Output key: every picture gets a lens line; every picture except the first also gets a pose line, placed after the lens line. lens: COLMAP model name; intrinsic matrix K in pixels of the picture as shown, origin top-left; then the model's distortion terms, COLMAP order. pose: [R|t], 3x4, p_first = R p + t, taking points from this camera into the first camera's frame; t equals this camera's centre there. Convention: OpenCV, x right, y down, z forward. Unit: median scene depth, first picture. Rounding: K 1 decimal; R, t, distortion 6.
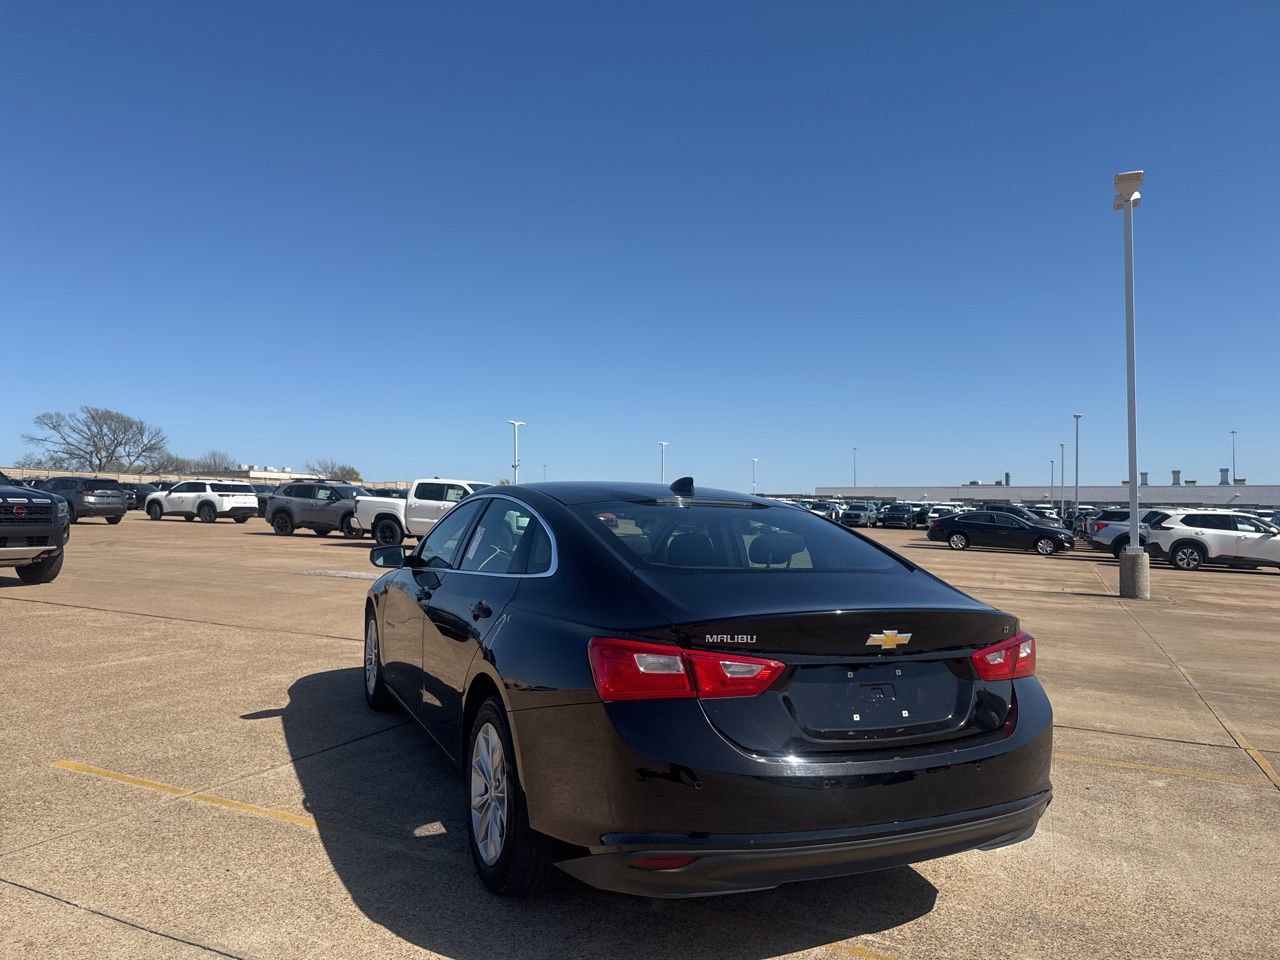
lens RADIAL K [[898.1, 0, 635.7], [0, 898.1, 497.2], [0, 0, 1]] dist [0.034638, -0.046129]
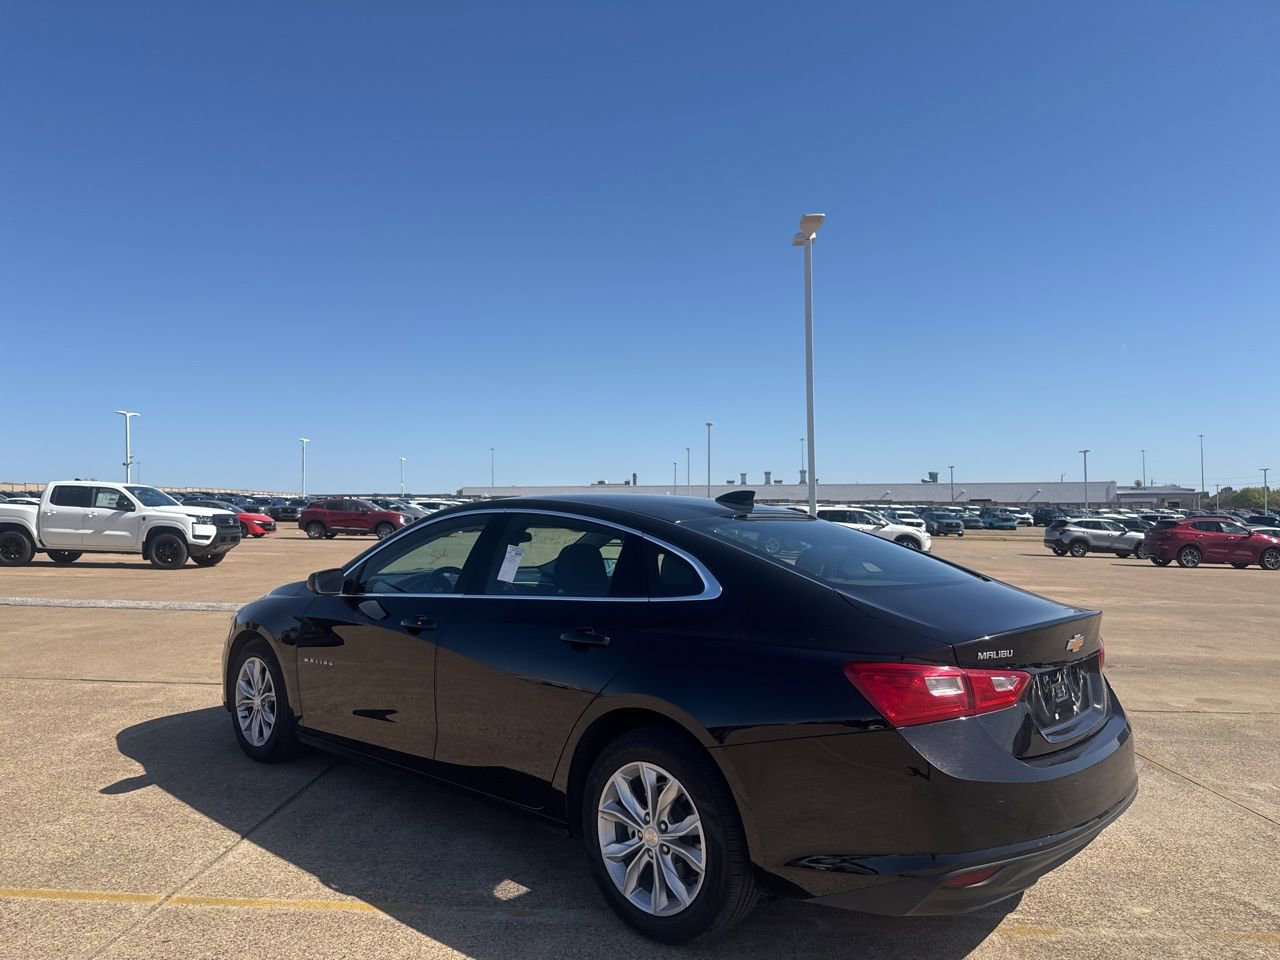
lens RADIAL K [[898.1, 0, 633.1], [0, 898.1, 498.2], [0, 0, 1]] dist [0.034638, -0.046129]
pose [[0.922171, -0.008194, 0.386695, -0.104424], [0.007541, 0.999966, 0.003206, -0.004340], [-0.386708, -0.000040, 0.922202, 0.030855]]
